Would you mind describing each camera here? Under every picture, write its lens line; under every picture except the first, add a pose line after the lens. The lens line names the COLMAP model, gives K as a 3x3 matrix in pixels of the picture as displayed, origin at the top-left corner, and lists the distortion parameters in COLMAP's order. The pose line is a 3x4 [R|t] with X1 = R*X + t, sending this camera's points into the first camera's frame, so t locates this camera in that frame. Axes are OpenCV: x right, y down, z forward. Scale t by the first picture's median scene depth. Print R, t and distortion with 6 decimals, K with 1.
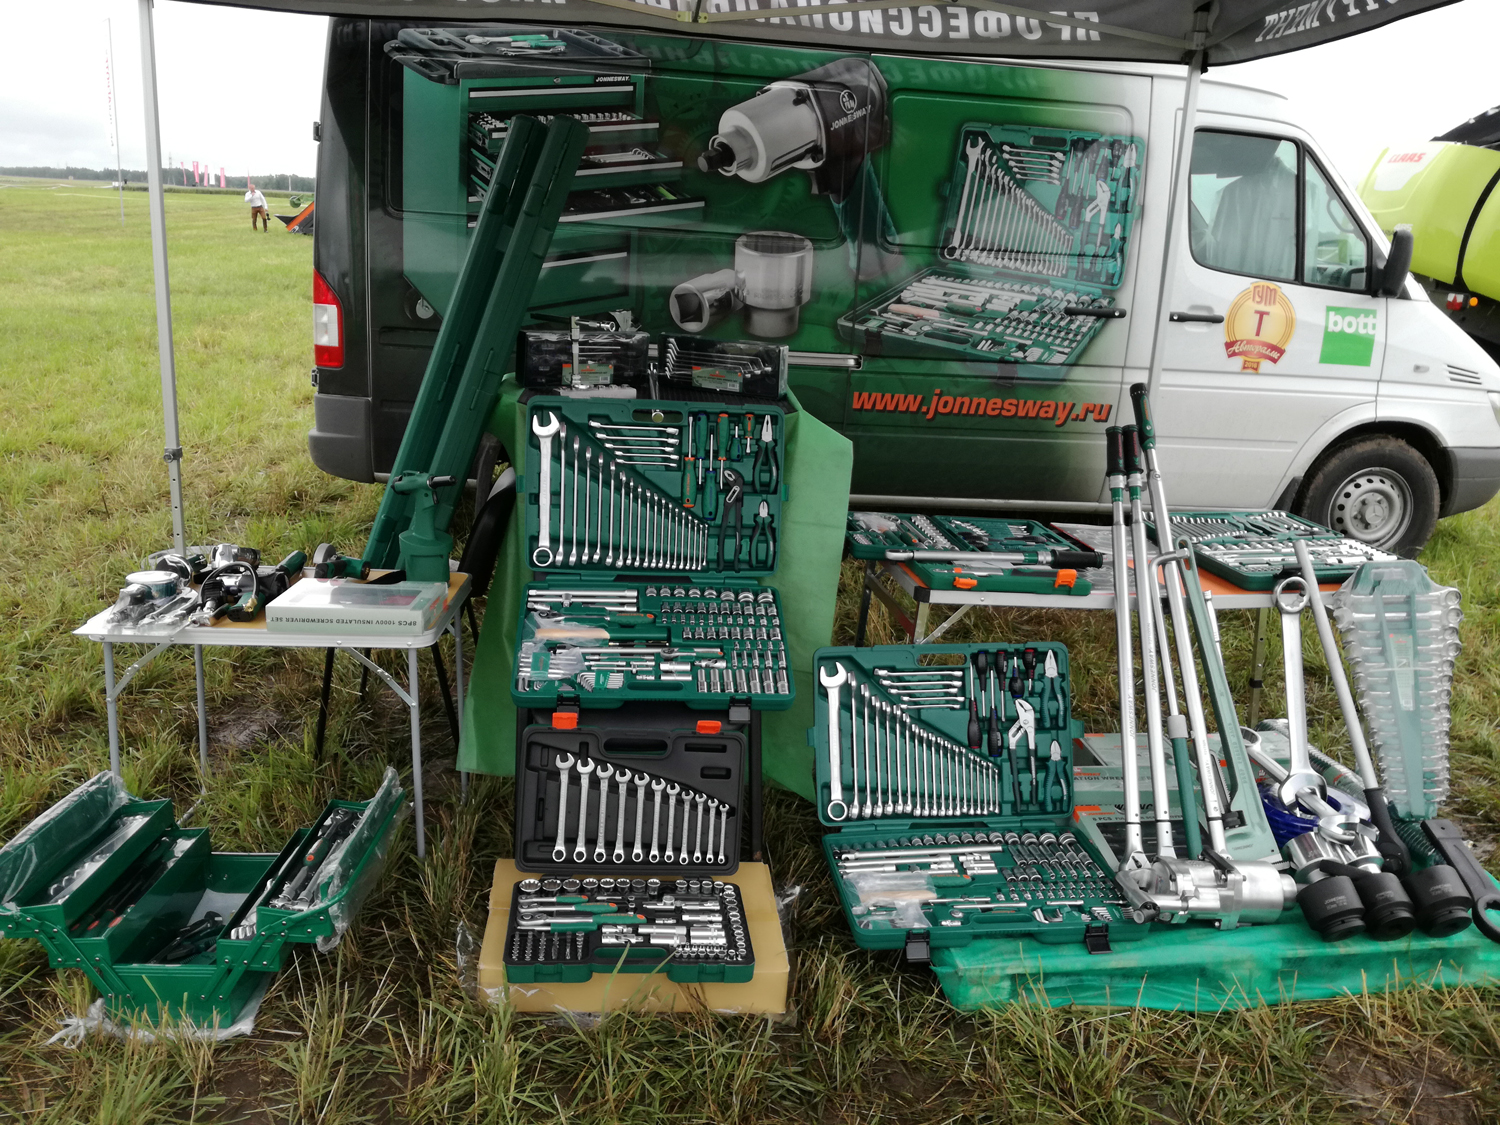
lens RADIAL K [[1230.7, 0, 757.7], [0, 1230.7, 561.5], [0, 0, 1]] dist [0.114223, -0.274920]
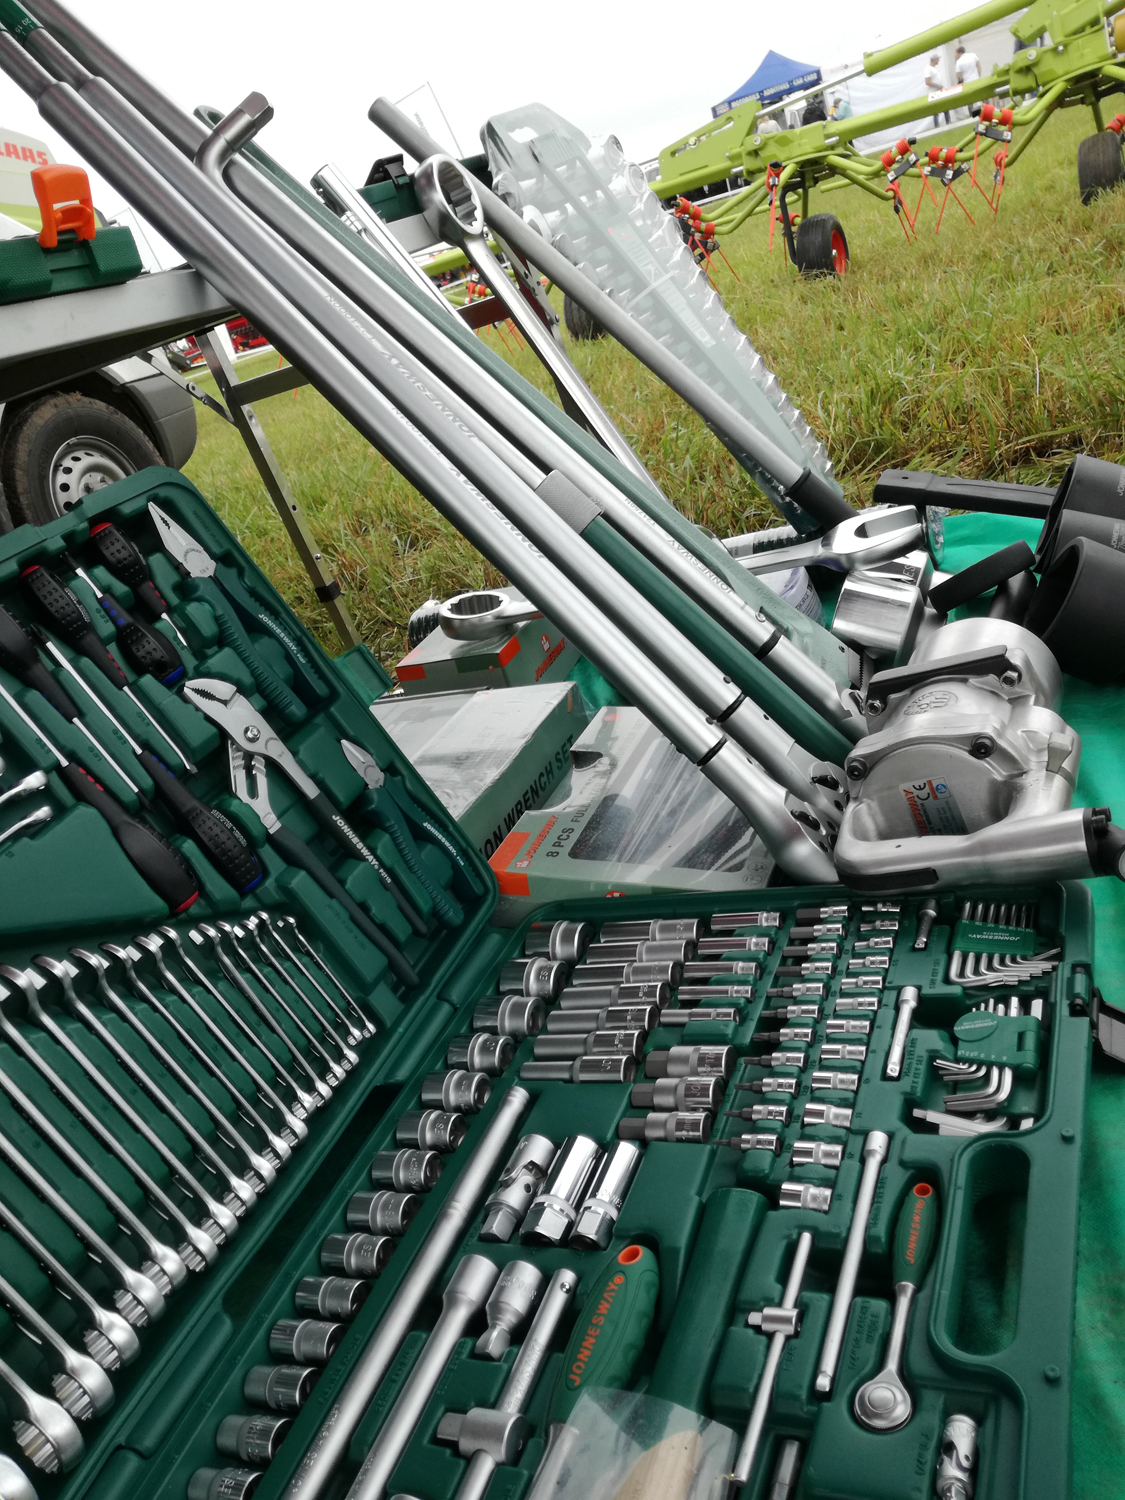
lens RADIAL K [[1210.7, 0, 564.3], [0, 1210.7, 774.9], [0, 0, 1]] dist [0.102483, -0.207259]
pose [[0.462818, -0.515178, 0.721382, 0.021468], [0.519331, 0.817085, 0.250337, 0.059094], [-0.718398, 0.258775, 0.645709, 0.434244]]
